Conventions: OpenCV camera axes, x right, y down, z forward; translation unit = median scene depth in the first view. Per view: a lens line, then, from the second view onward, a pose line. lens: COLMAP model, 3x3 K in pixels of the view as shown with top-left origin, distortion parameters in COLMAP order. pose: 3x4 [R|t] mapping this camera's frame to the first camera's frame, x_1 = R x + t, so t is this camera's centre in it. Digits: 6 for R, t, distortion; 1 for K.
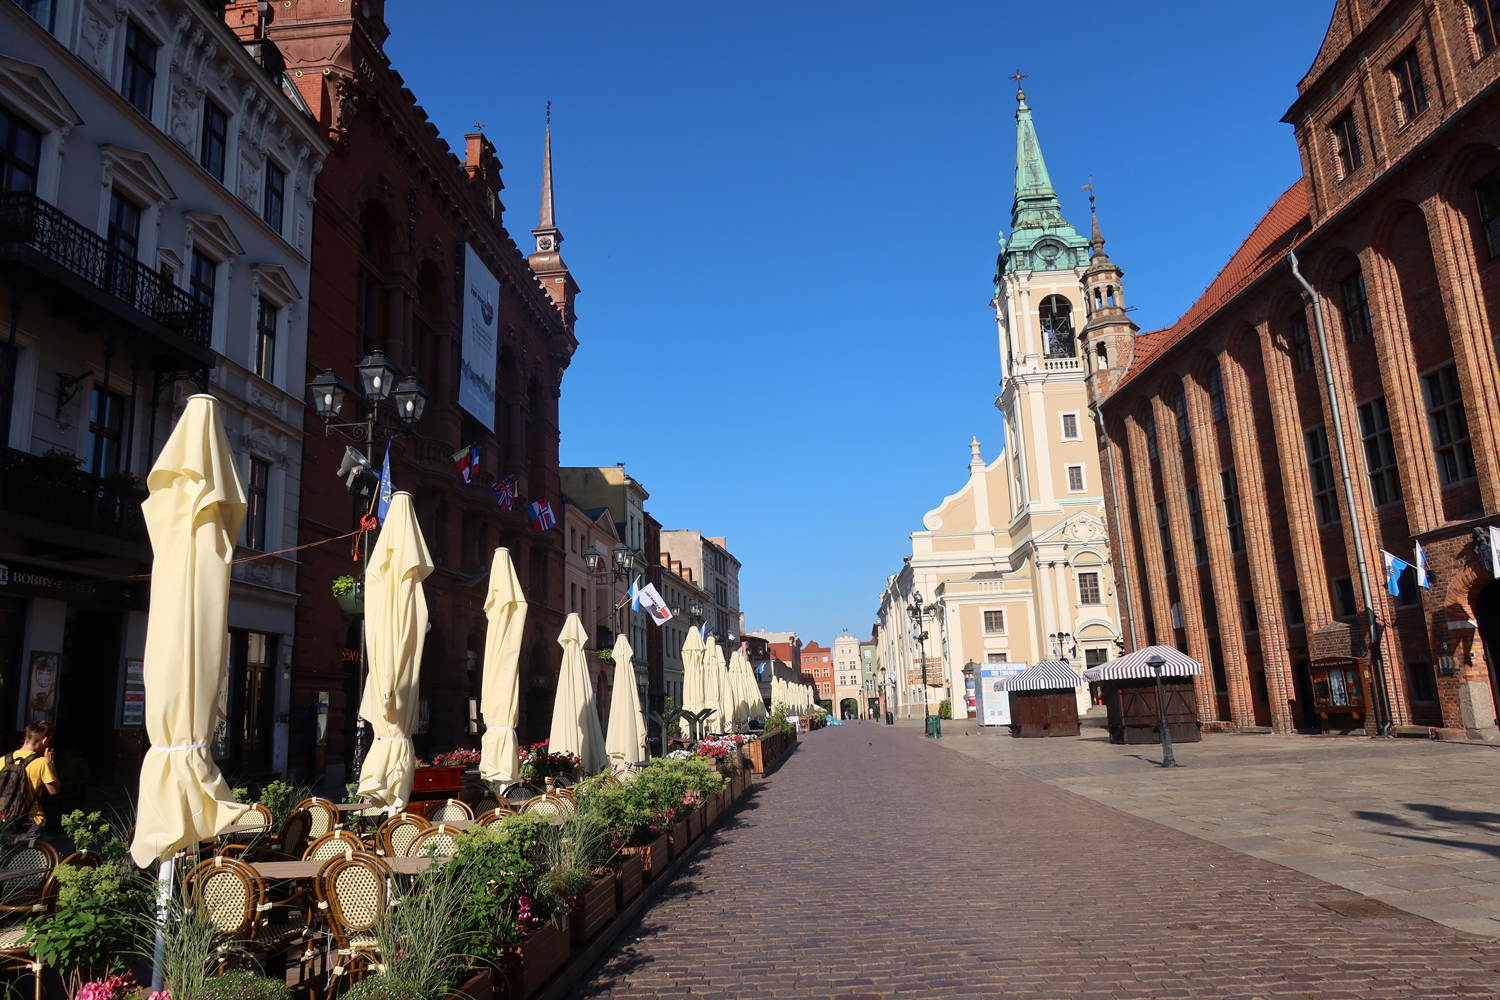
lens RADIAL K [[1037.7, 0, 747.4], [0, 1037.7, 498.9], [0, 0, 1]] dist [-0.007762, 0.000497]
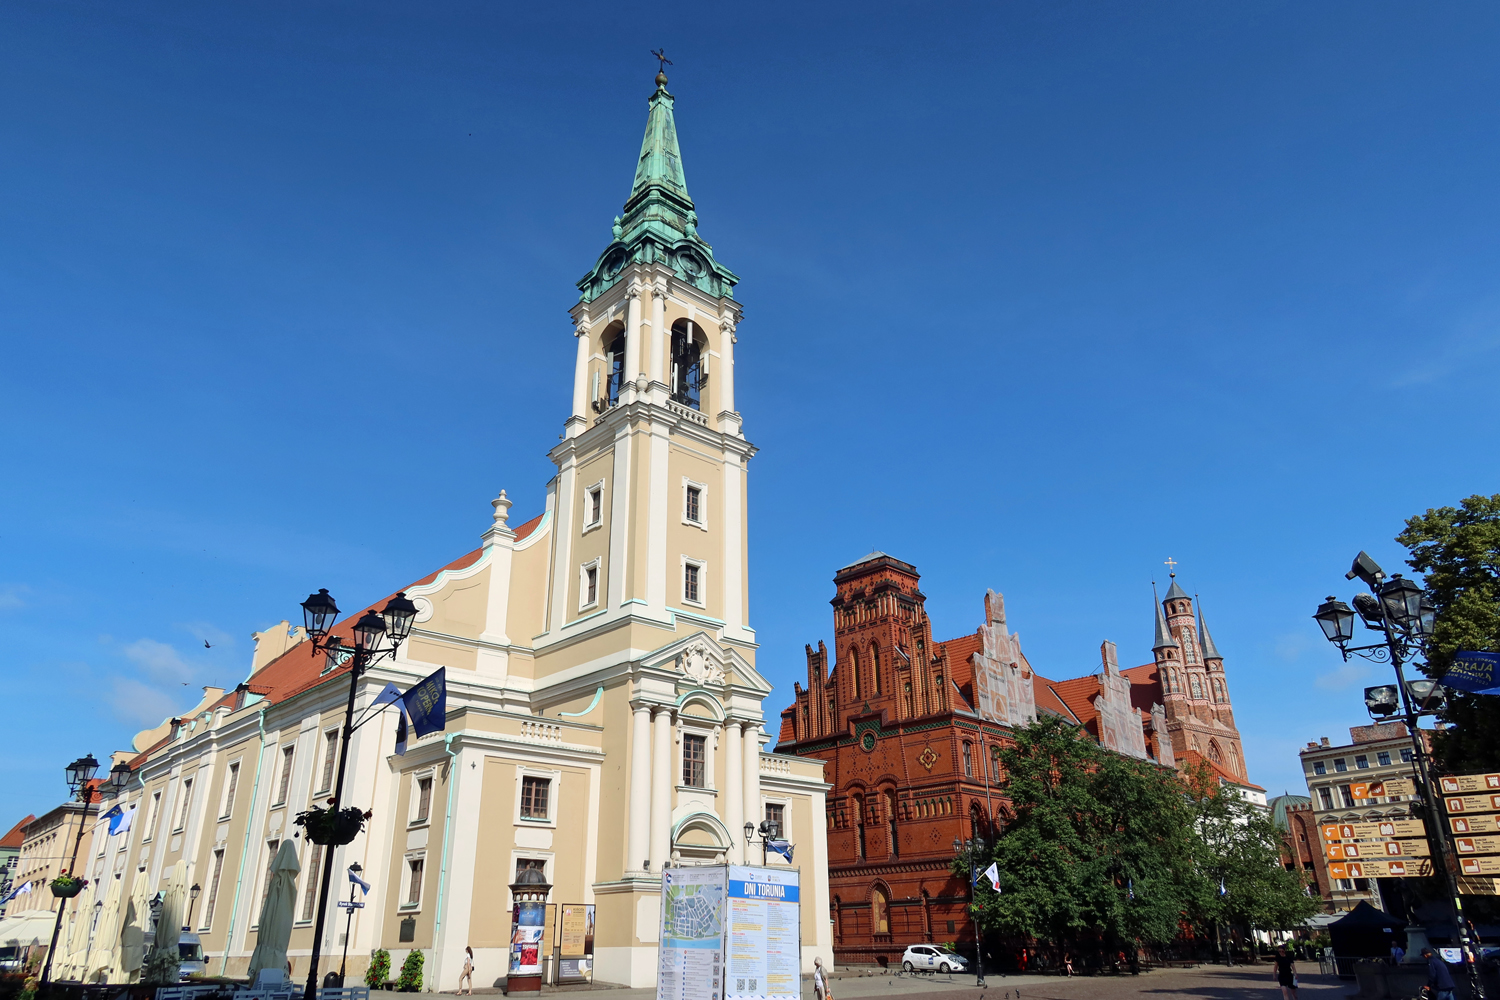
lens RADIAL K [[1037.7, 0, 750.4], [0, 1037.7, 493.7], [0, 0, 1]] dist [-0.007762, 0.000497]
pose [[0.689745, 0.320537, 0.649236, -0.083324], [-0.167394, 0.942972, -0.287719, 0.099934], [-0.704436, 0.089775, 0.704067, 0.498262]]
